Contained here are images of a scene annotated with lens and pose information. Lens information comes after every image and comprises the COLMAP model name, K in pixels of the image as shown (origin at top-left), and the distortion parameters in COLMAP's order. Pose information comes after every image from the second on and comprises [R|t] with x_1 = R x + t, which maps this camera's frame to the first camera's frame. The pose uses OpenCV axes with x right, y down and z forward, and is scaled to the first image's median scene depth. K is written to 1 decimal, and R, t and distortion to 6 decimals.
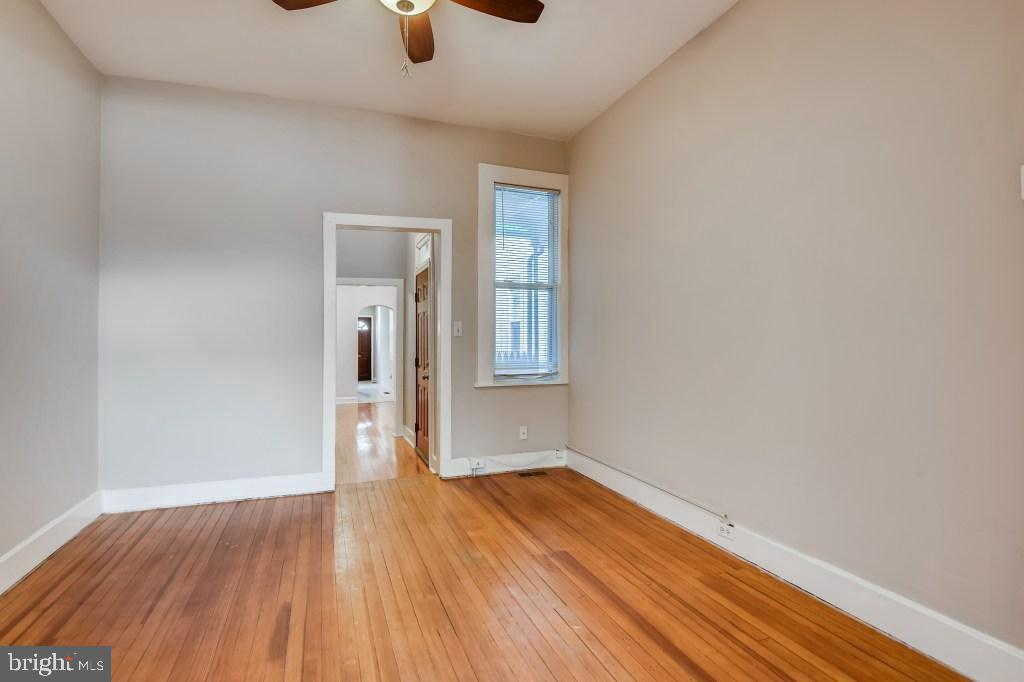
lens RADIAL K [[496.1, 0, 514.0], [0, 496.1, 337.8], [0, 0, 1]] dist [0.001877, -0.001542]
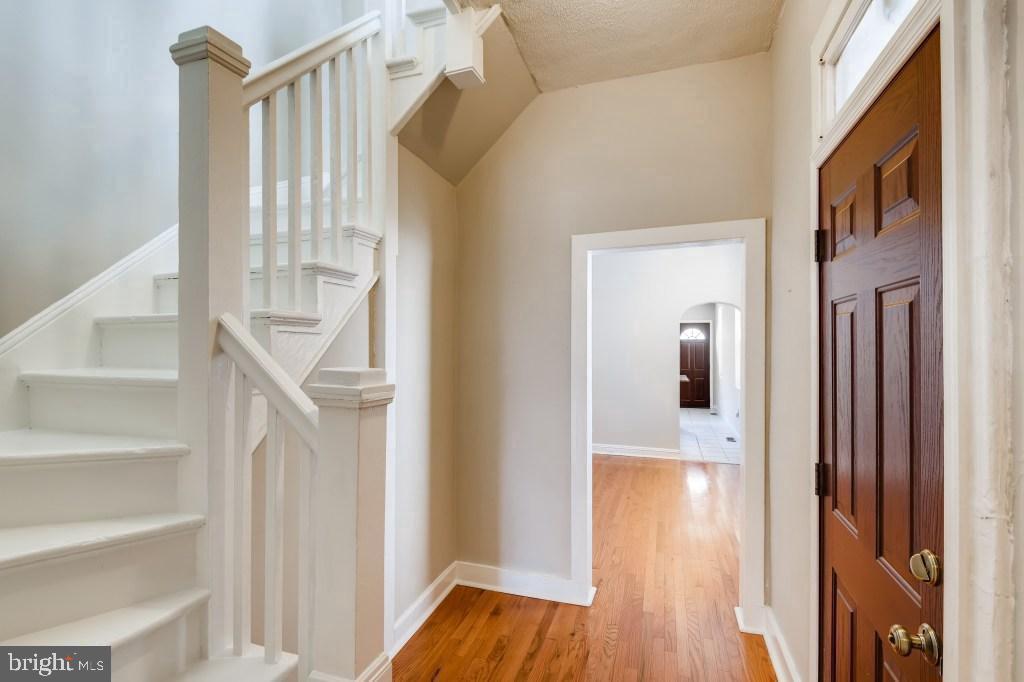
lens RADIAL K [[496.1, 0, 511.9], [0, 496.1, 344.3], [0, 0, 1]] dist [0.001877, -0.001542]
pose [[0.781050, -0.007820, -0.624420, -0.167984], [0.008037, 0.999965, -0.002471, -0.026713], [0.624417, -0.003088, 0.781085, 0.712180]]
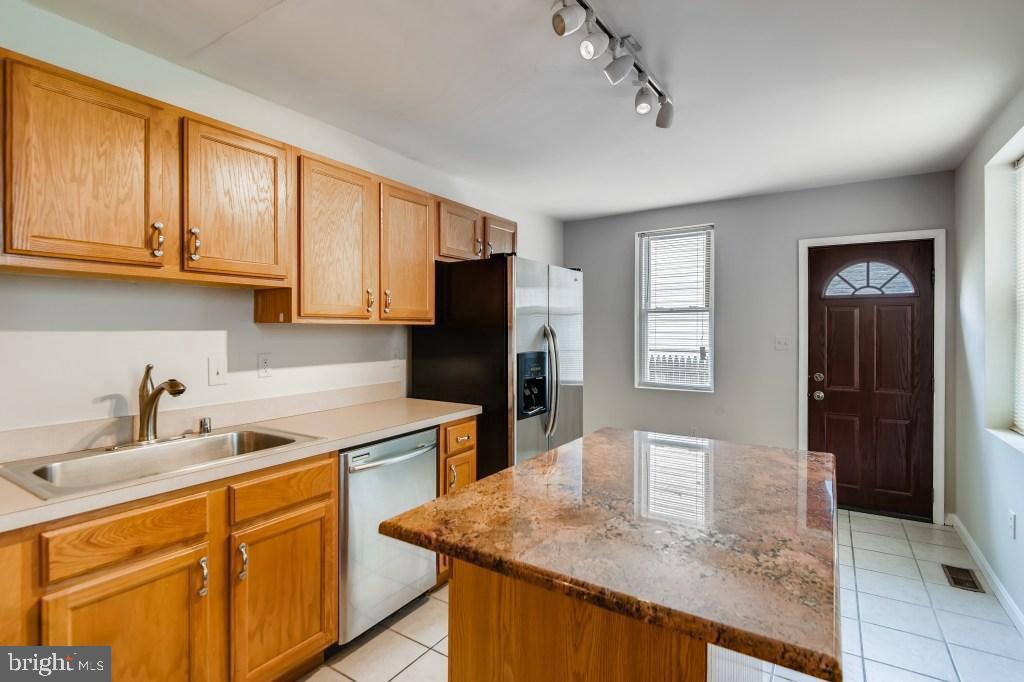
lens RADIAL K [[496.1, 0, 515.7], [0, 496.1, 334.3], [0, 0, 1]] dist [0.001877, -0.001542]
pose [[0.611681, 0.014051, -0.790980, -0.663194], [0.007613, 0.999691, 0.023646, -0.012025], [0.791068, -0.020485, 0.611385, 2.098225]]
